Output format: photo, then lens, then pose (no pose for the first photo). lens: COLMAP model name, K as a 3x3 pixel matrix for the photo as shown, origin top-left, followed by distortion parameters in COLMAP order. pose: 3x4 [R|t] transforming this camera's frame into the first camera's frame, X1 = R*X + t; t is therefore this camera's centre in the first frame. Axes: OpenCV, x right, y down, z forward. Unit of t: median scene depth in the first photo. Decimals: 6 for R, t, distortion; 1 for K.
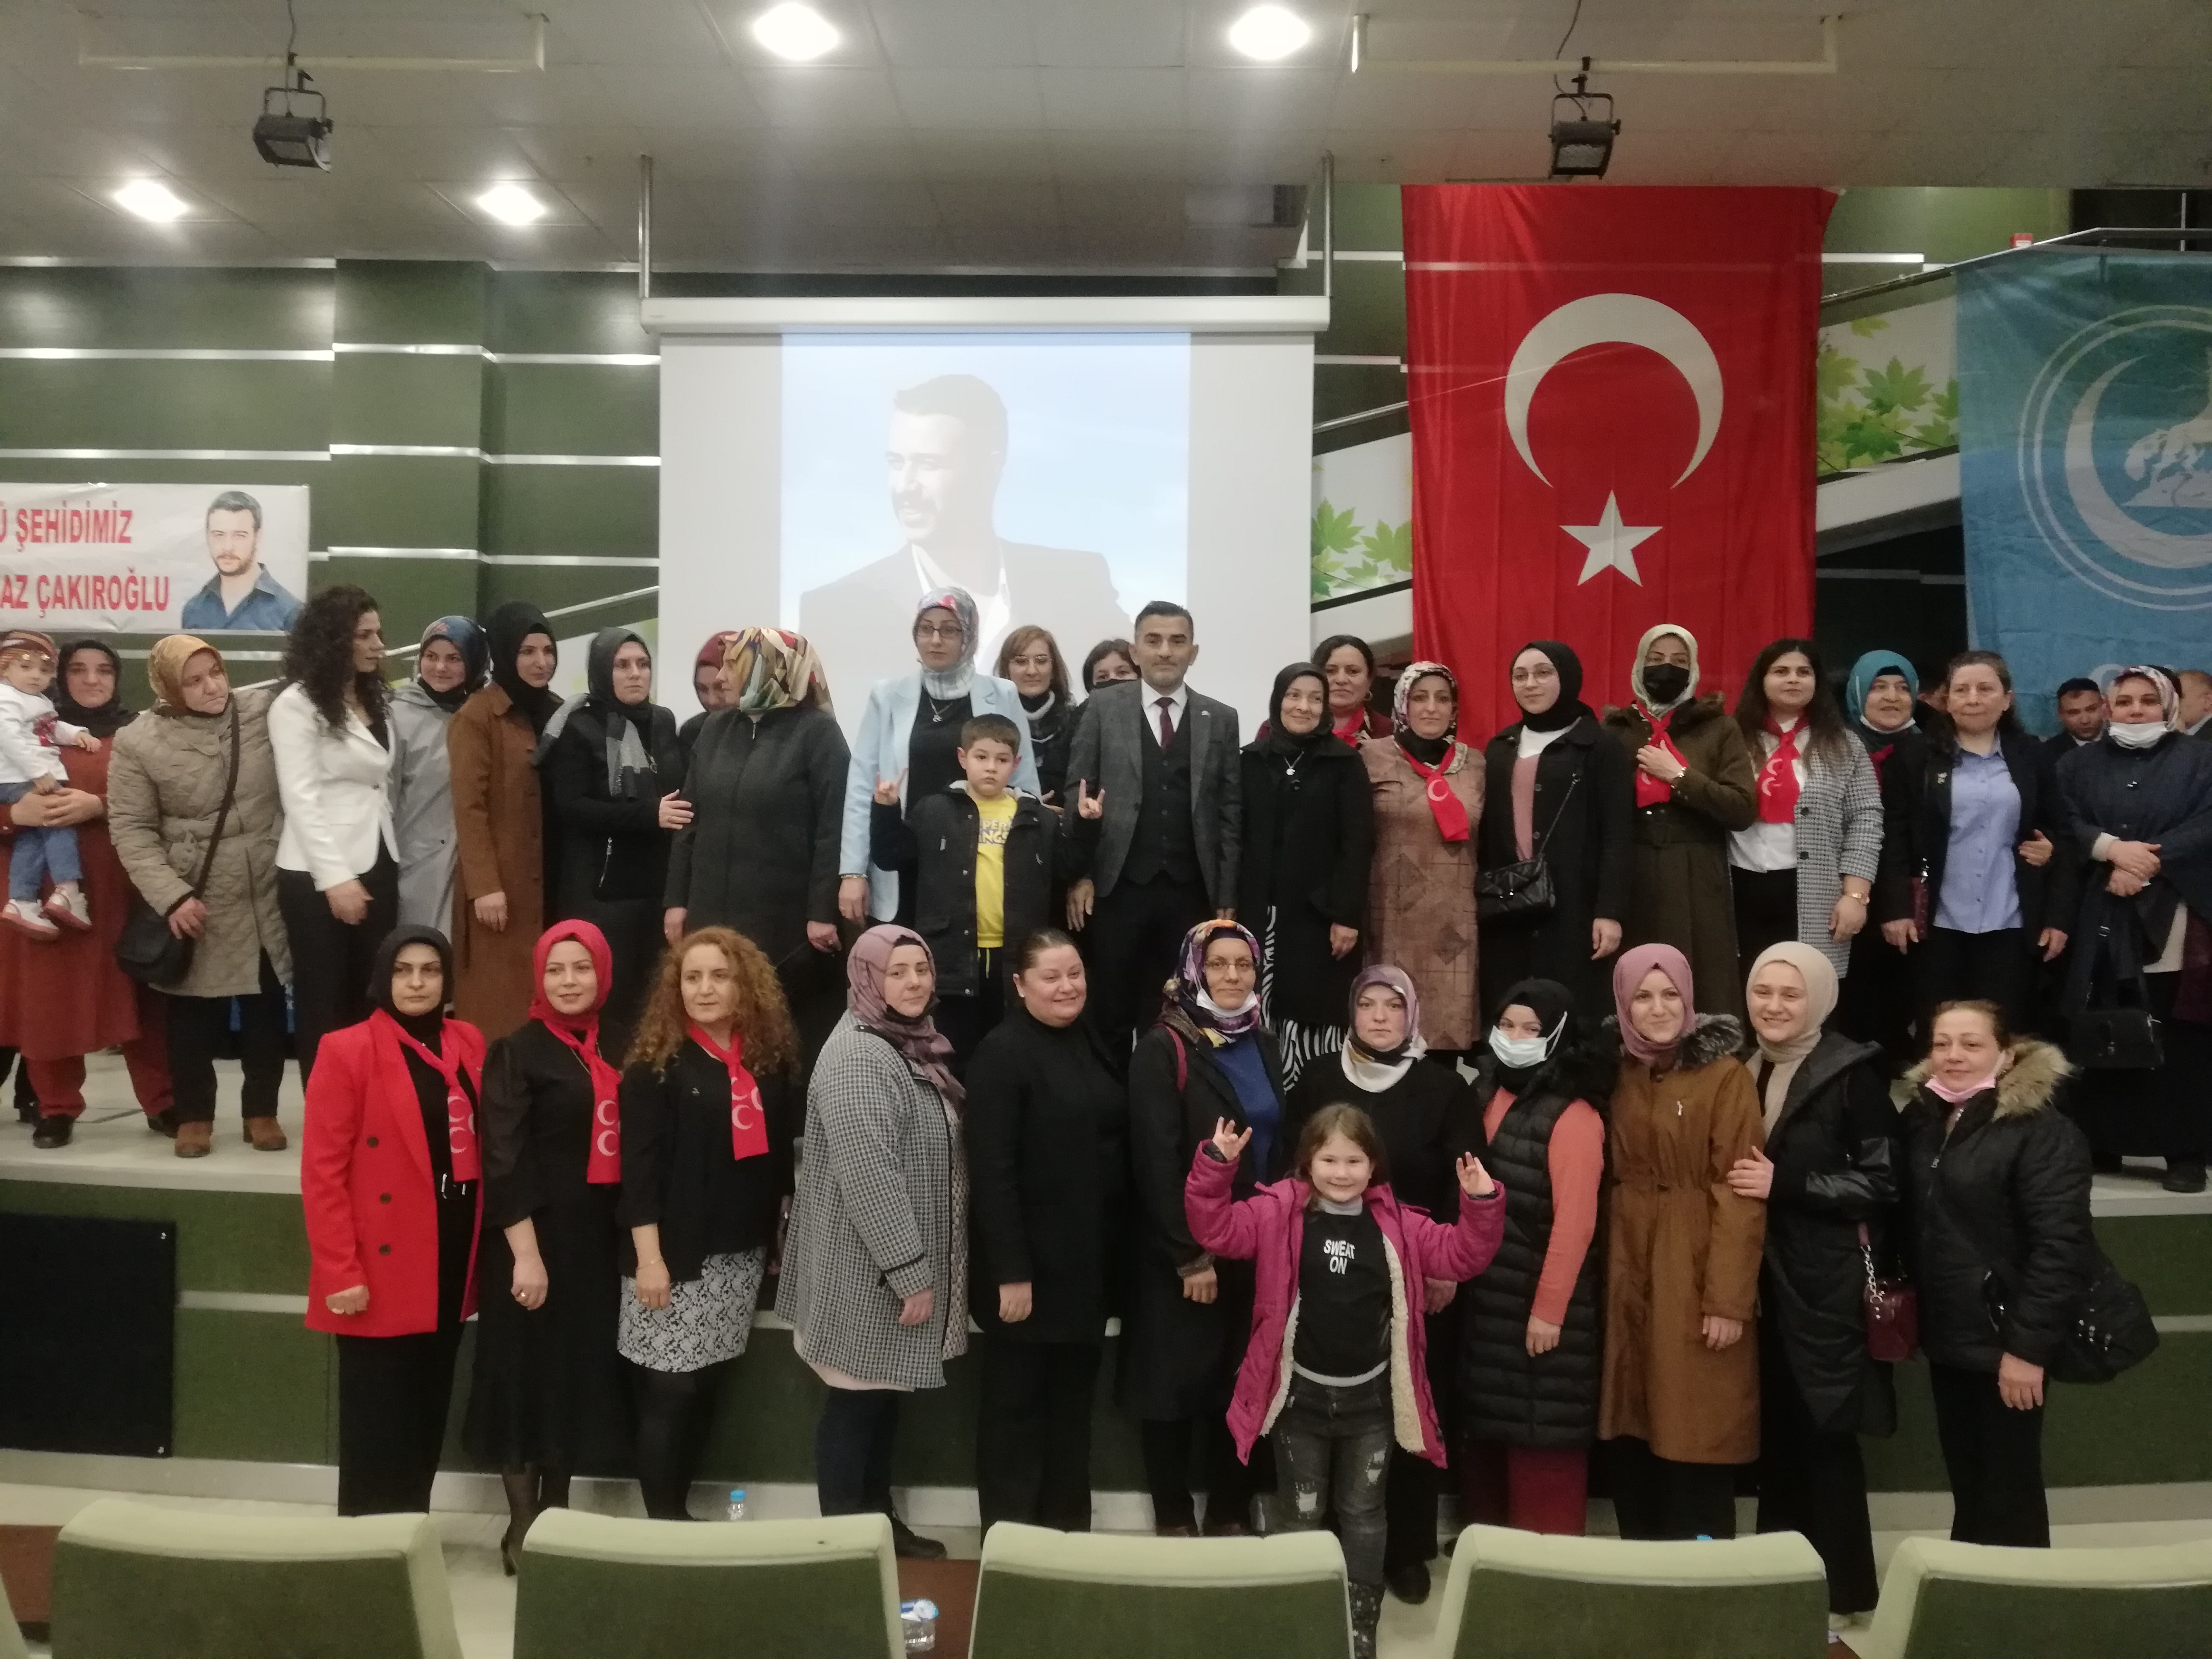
lens RADIAL K [[1668.4, 0, 1101.5], [0, 1668.4, 791.6], [0, 0, 1]] dist [0.004608, 0.006851]
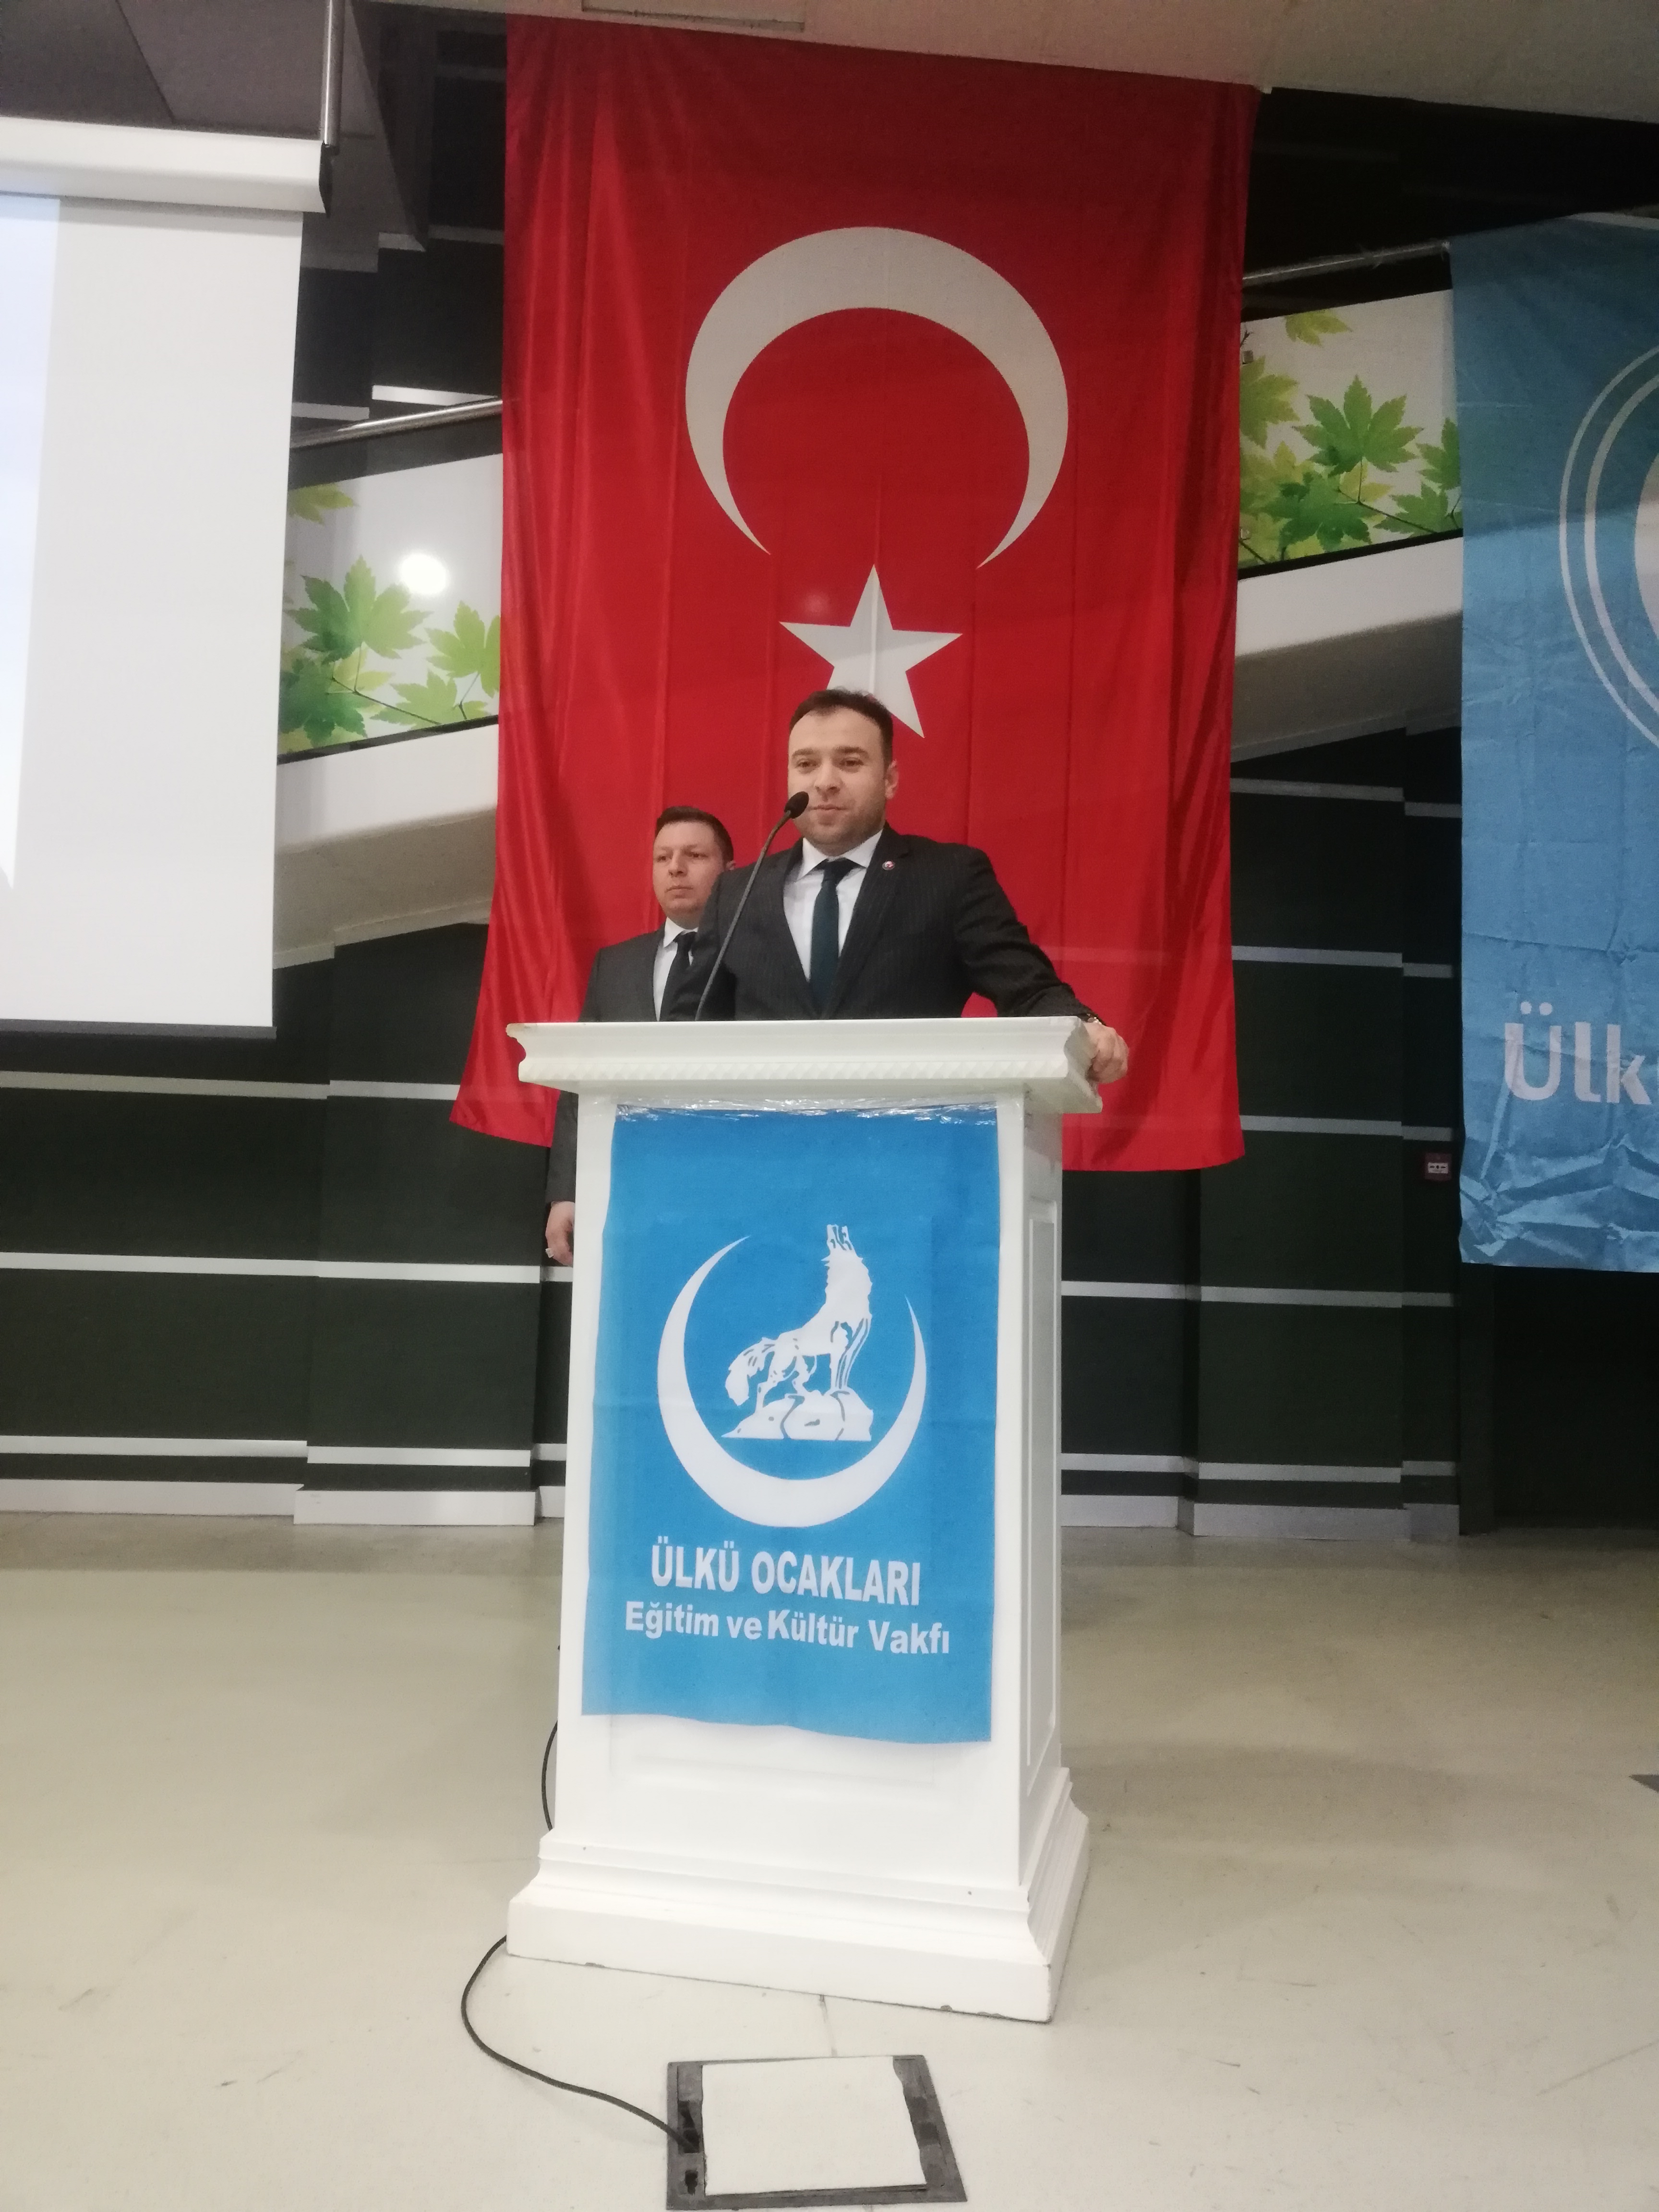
lens RADIAL K [[1658.0, 0, 826.9], [0, 1658.0, 1102.4], [0, 0, 1]] dist [0.042673, -0.068682]
pose [[0.991920, 0.020559, 0.125191, 0.224966], [-0.011688, 0.997395, -0.071185, 0.036962], [-0.126328, 0.069147, 0.989576, 0.468140]]
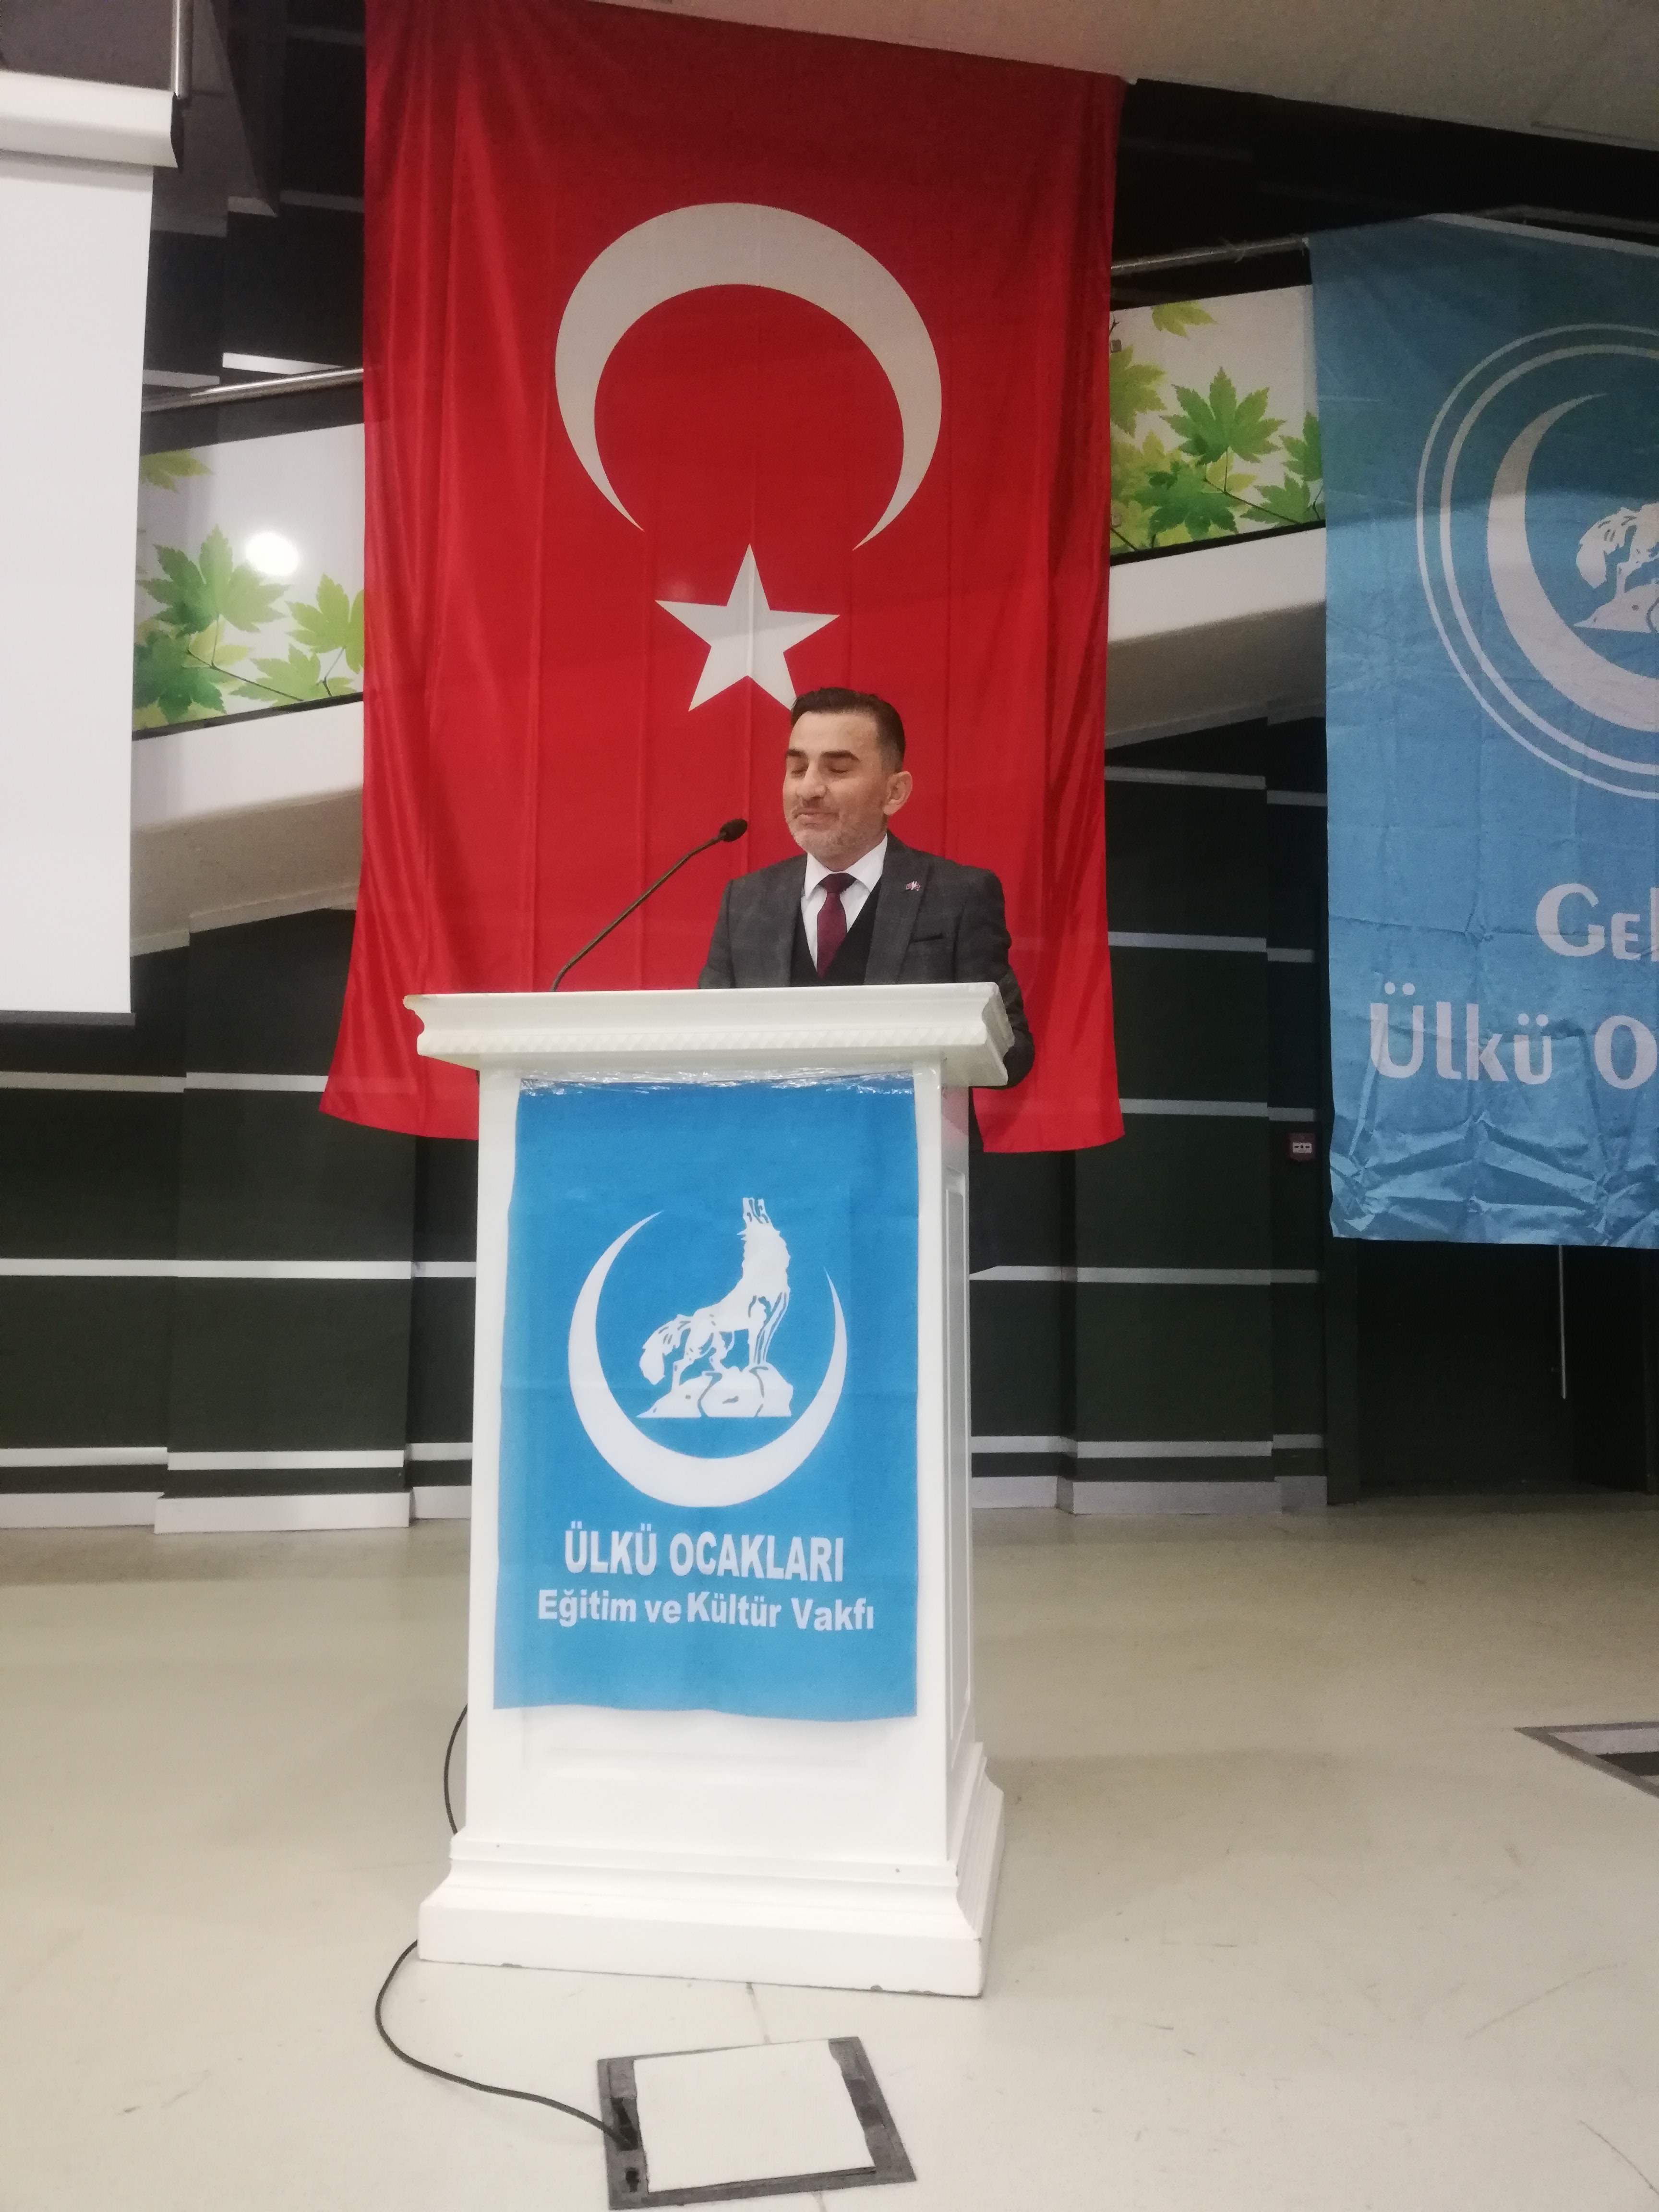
lens RADIAL K [[1658.0, 0, 826.9], [0, 1658.0, 1102.4], [0, 0, 1]] dist [0.042673, -0.068682]
pose [[0.977664, 0.008743, 0.209994, 0.217347], [0.005958, 0.997580, -0.069275, 0.040532], [-0.210092, 0.068979, 0.975245, 0.474358]]
